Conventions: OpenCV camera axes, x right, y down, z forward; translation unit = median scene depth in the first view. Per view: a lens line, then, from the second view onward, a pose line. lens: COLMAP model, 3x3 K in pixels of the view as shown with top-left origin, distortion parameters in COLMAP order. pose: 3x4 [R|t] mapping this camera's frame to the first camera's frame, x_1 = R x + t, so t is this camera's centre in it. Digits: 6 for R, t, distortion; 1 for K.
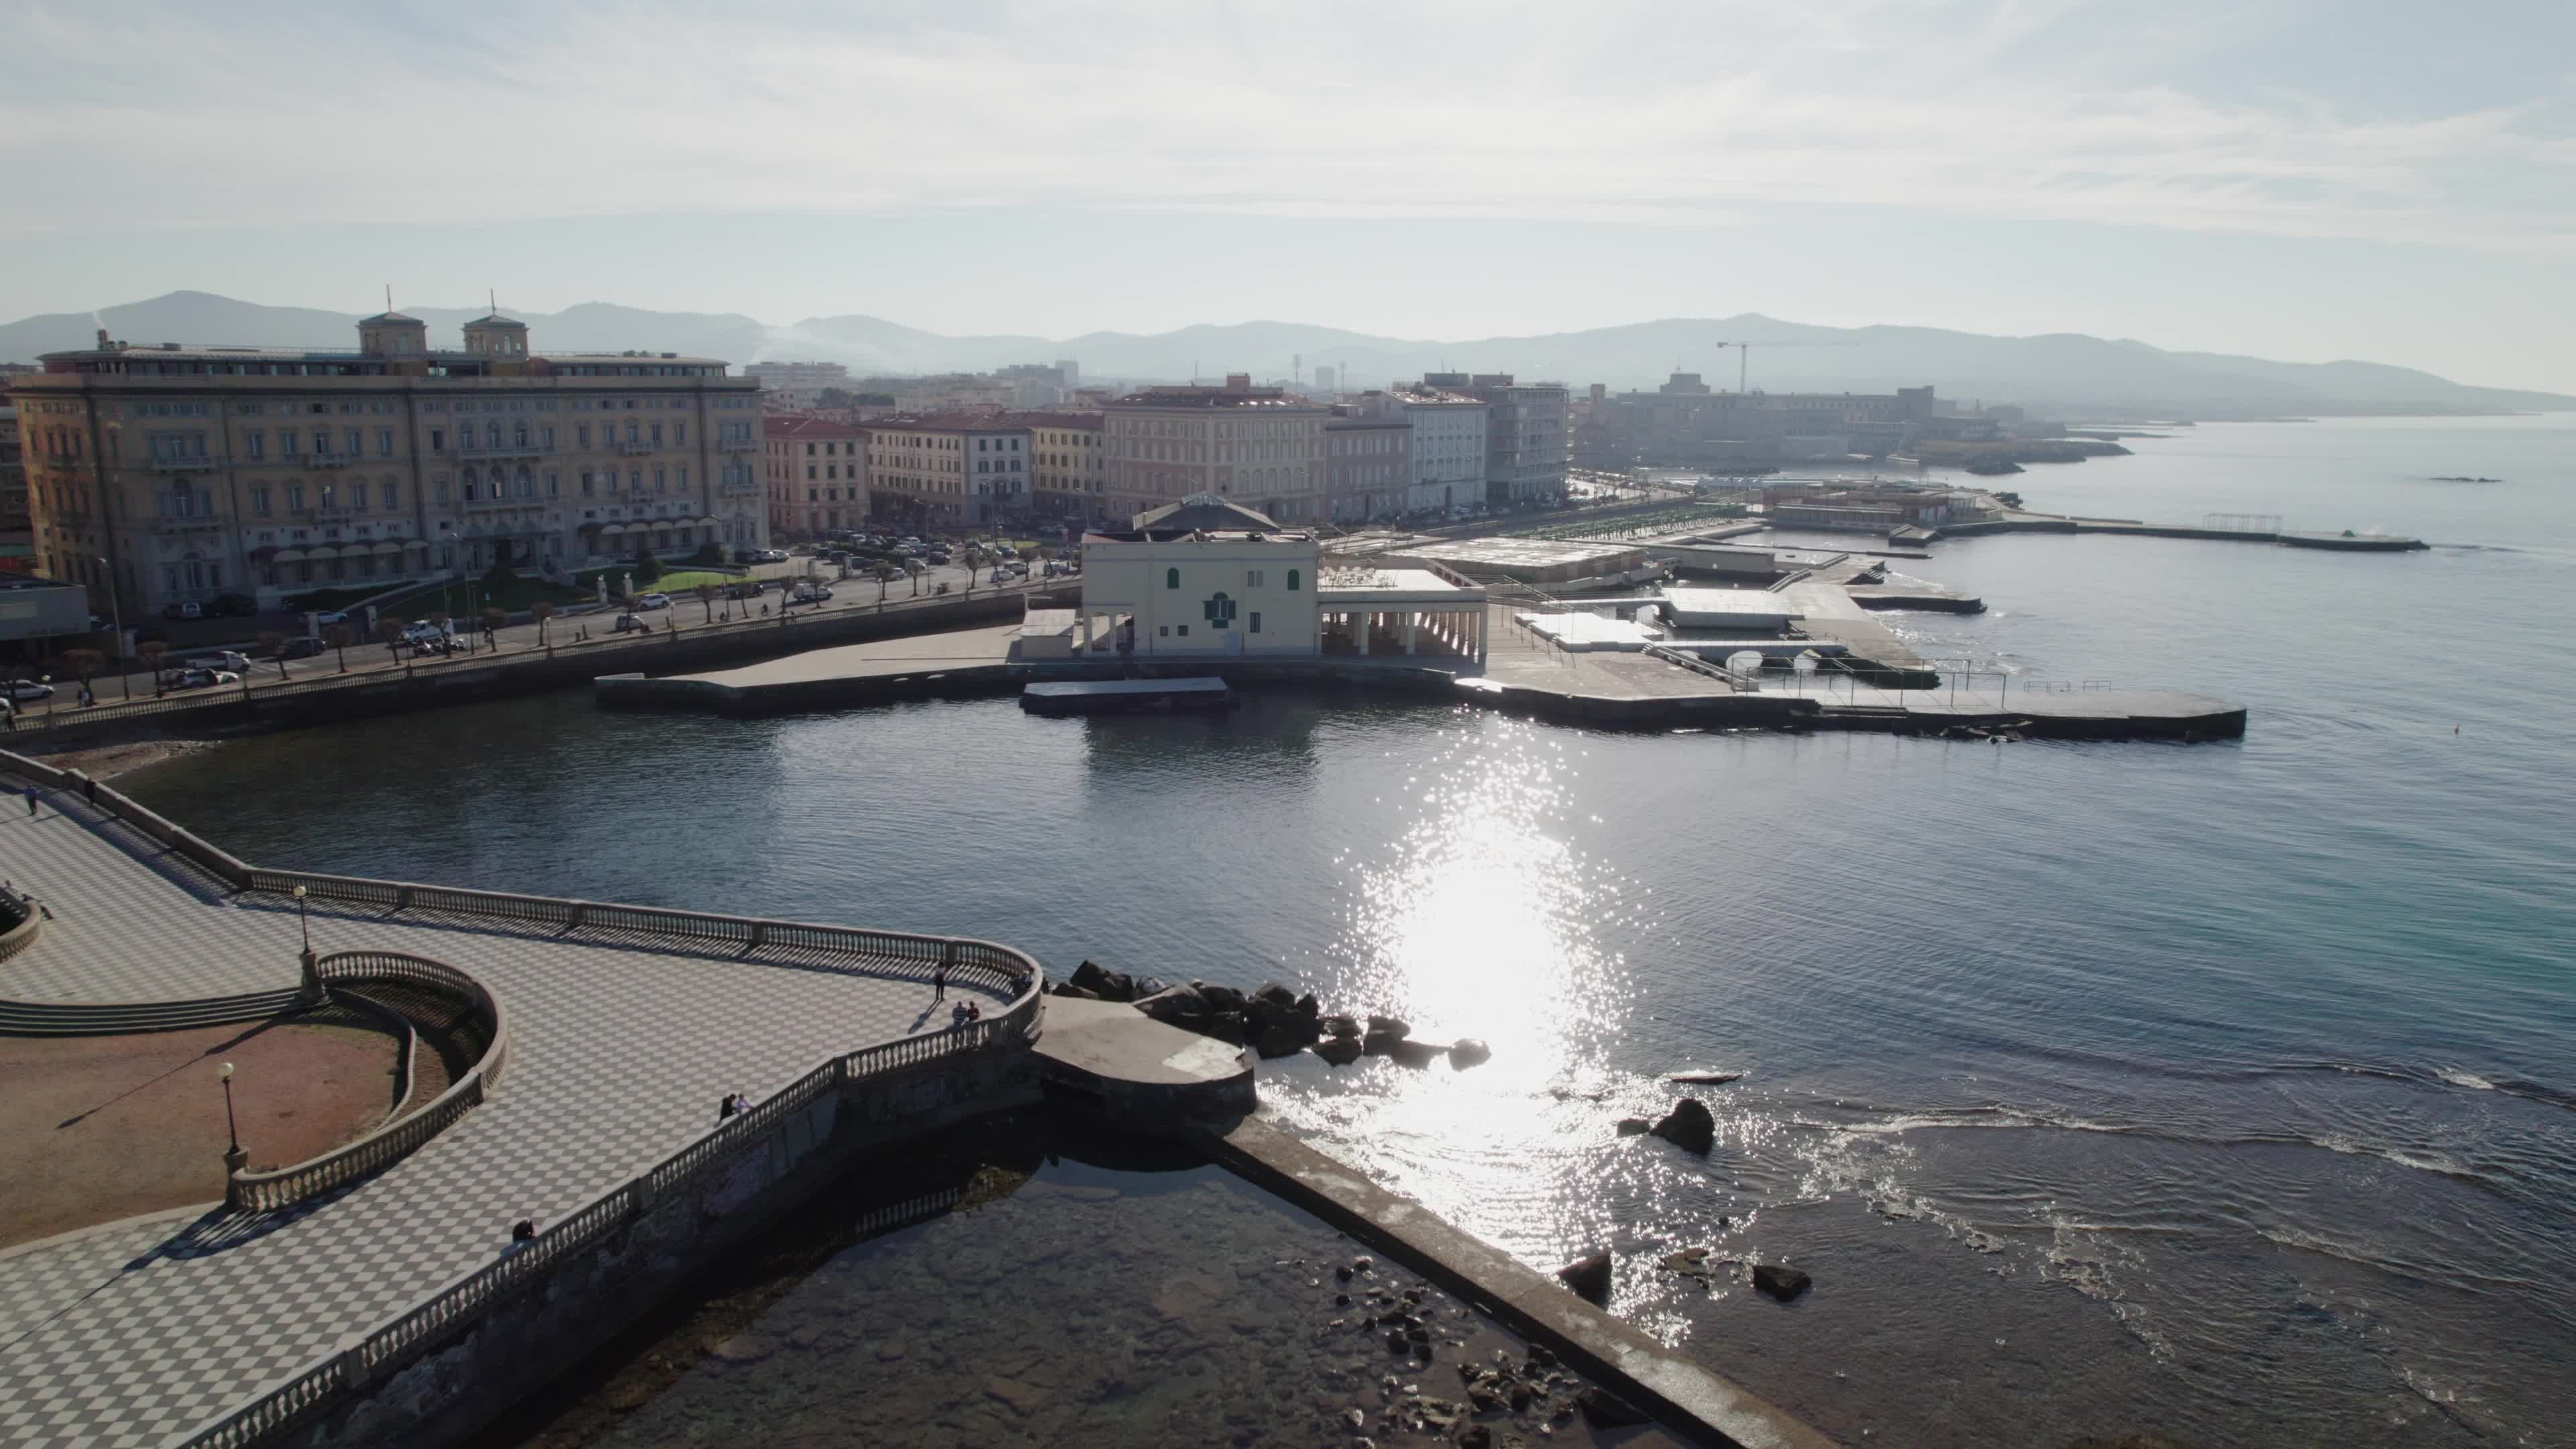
lens RADIAL K [[1668.0, 0, 1288.0], [0, 1668.0, 724.5], [0, 0, 1]] dist [-0.061252, 0.045355]
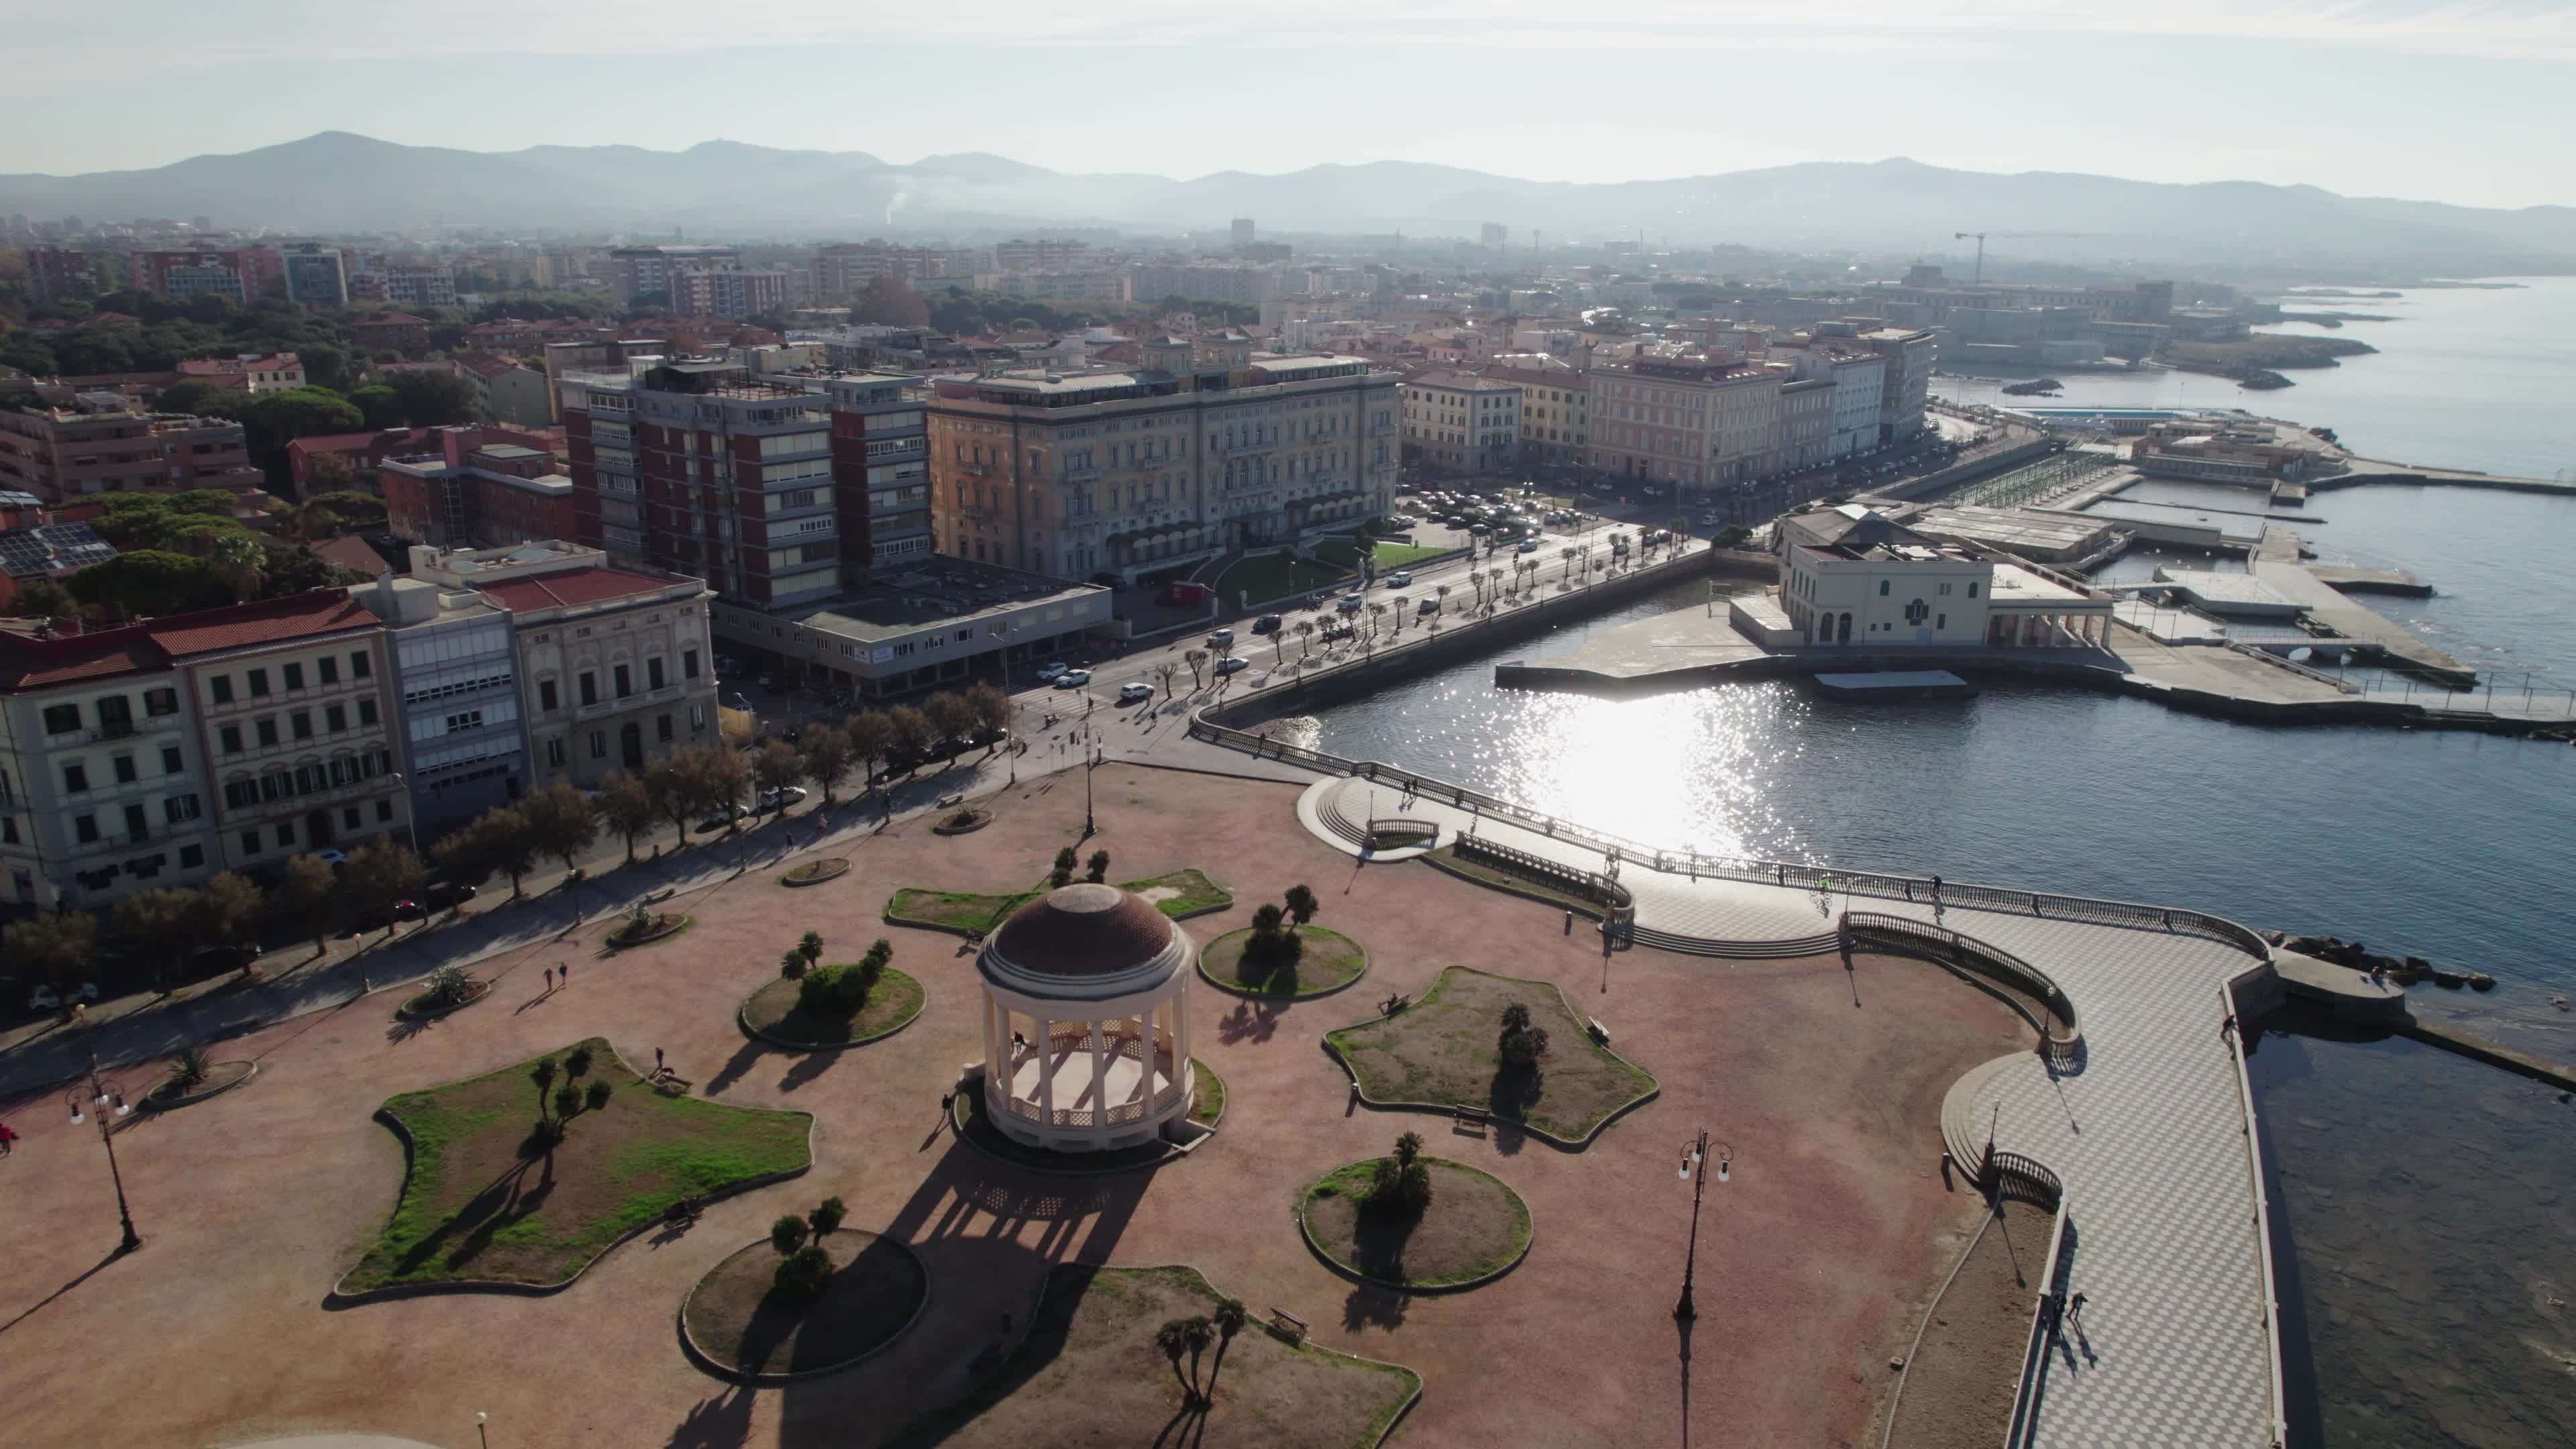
lens RADIAL K [[1668.0, 0, 1288.0], [0, 1668.0, 724.5], [0, 0, 1]] dist [-0.061252, 0.045355]
pose [[0.997878, 0.022921, -0.060946, -0.356248], [-0.017167, 0.995488, 0.093324, -0.073364], [0.062810, -0.092080, 0.993769, -0.267054]]
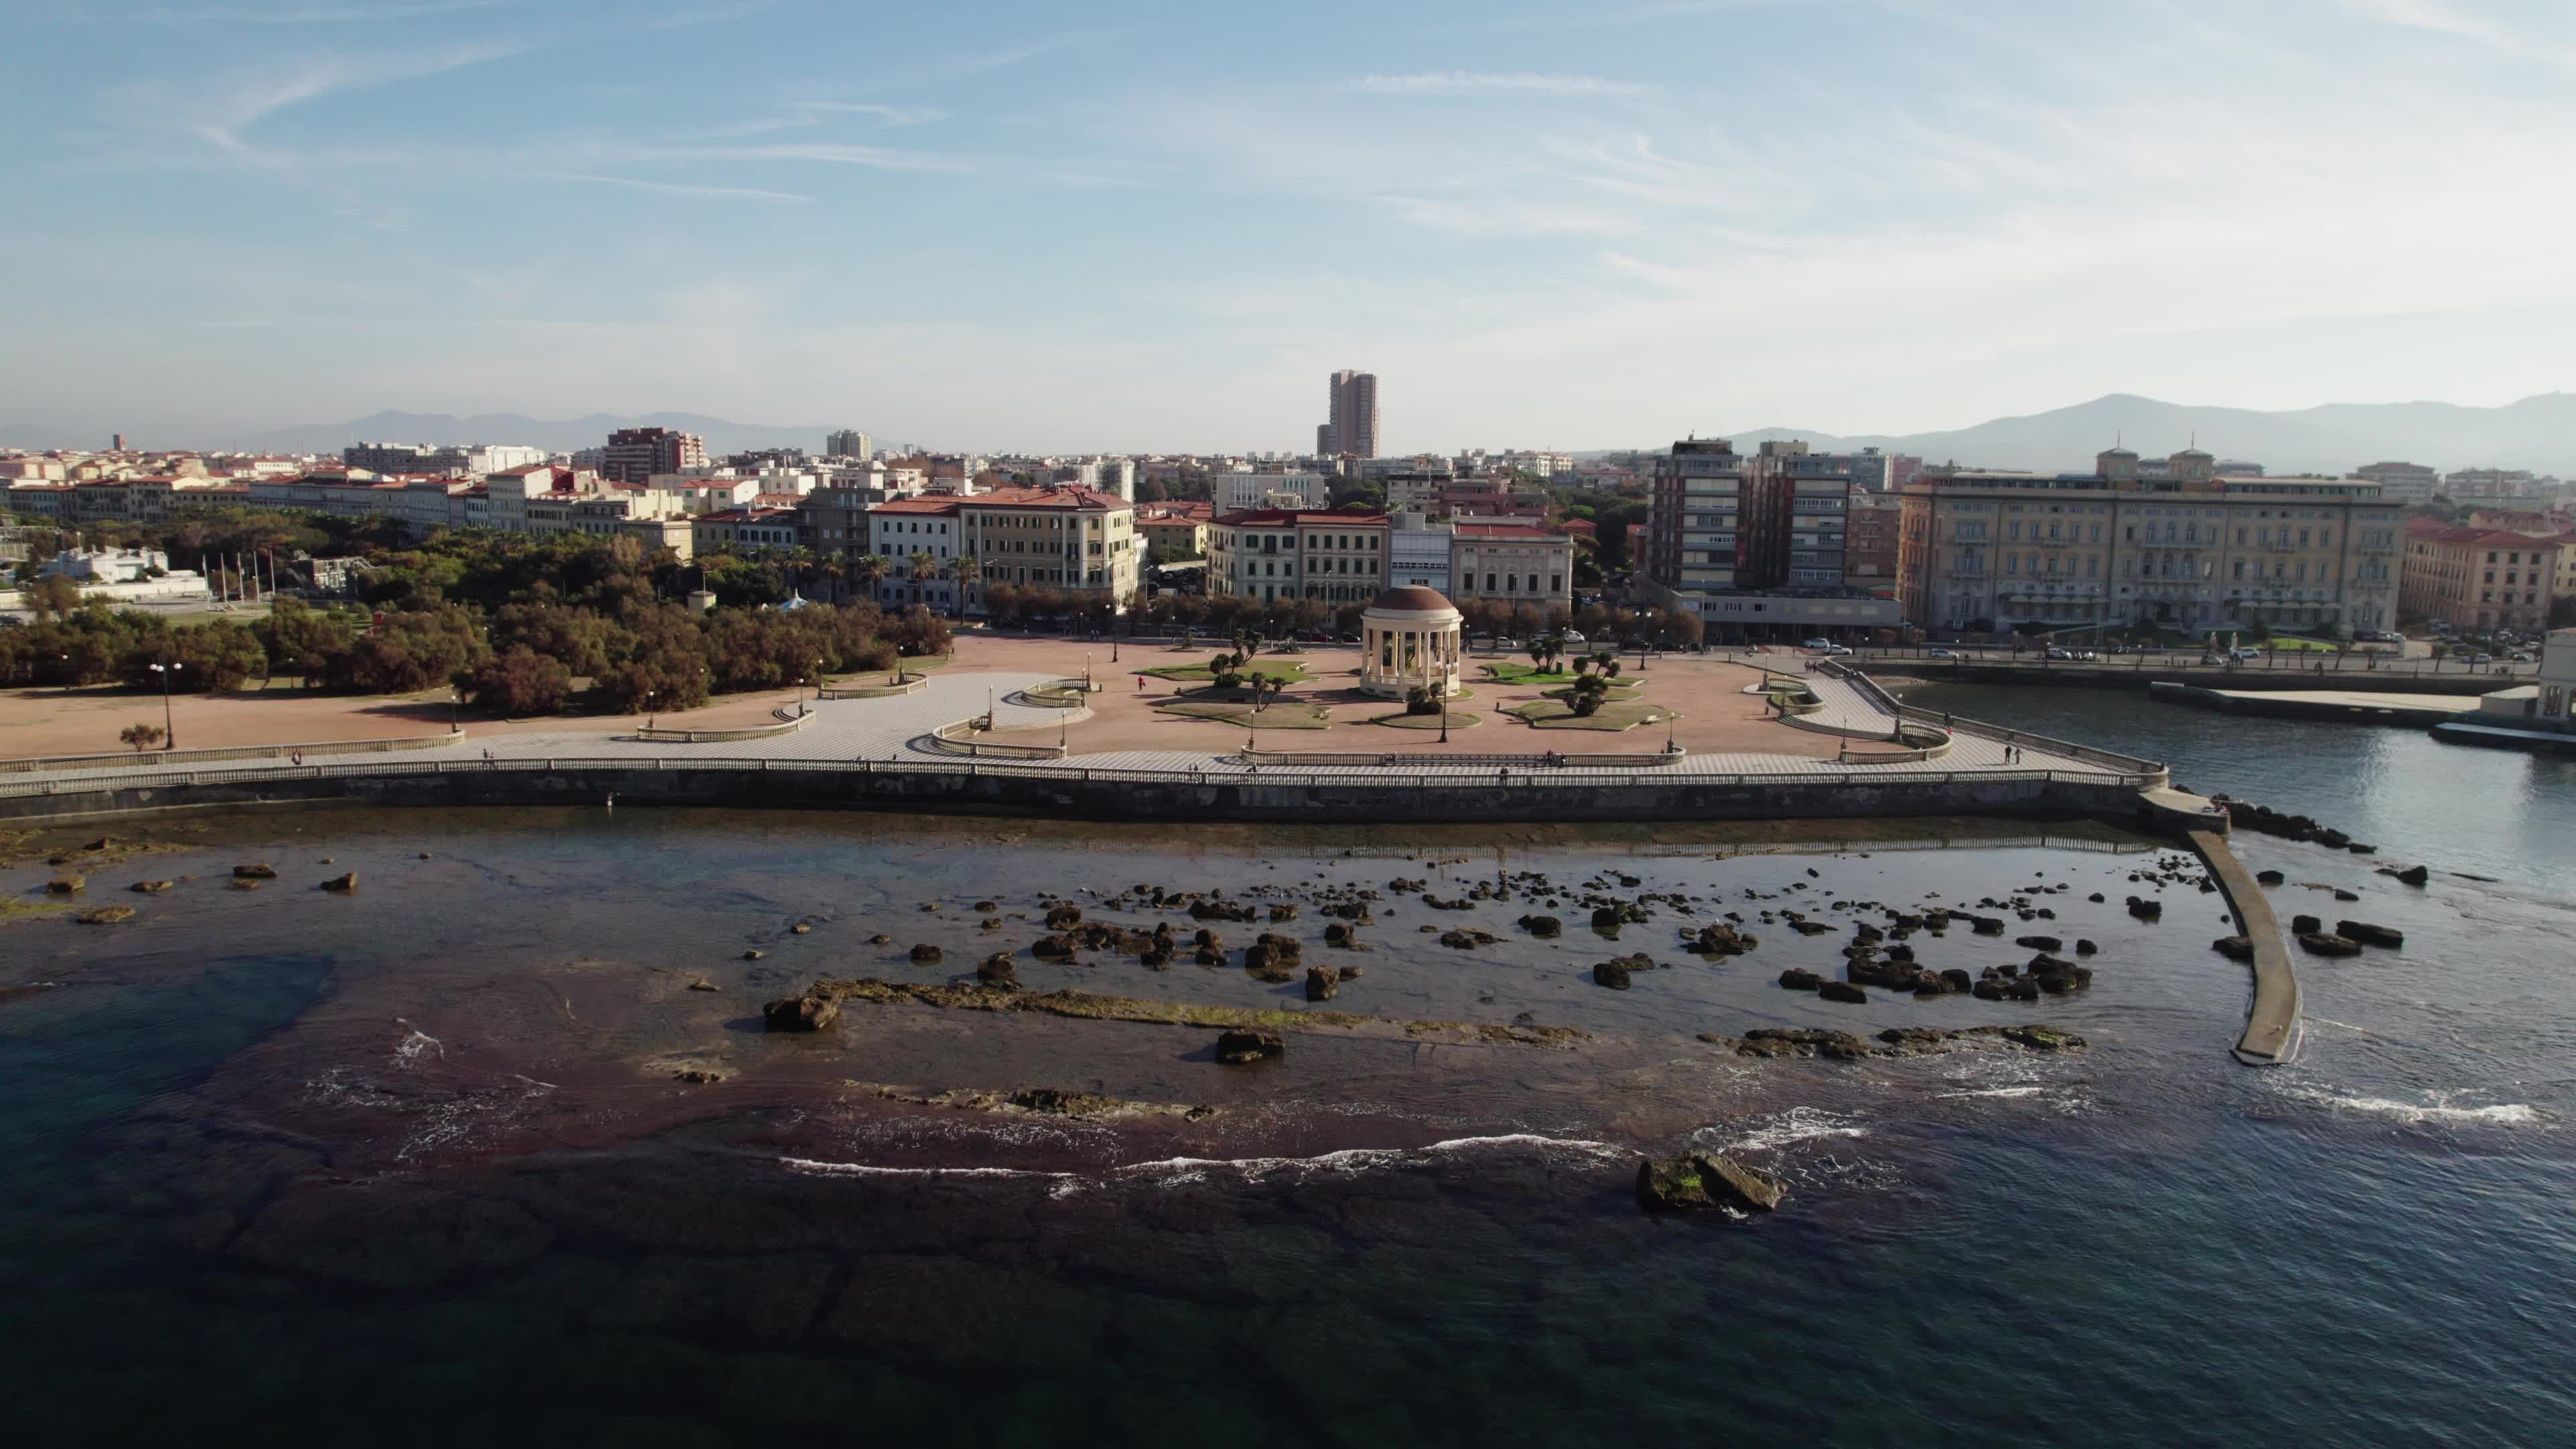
lens RADIAL K [[1655.7, 0, 1281.1], [0, 1655.7, 724.5], [0, 0, 1]] dist [-0.077834, 0.066172]
pose [[0.502264, 0.137782, -0.853667, 0.362332], [-0.183341, 0.981747, 0.050583, 0.061244], [0.845054, 0.131106, 0.518358, -0.377047]]
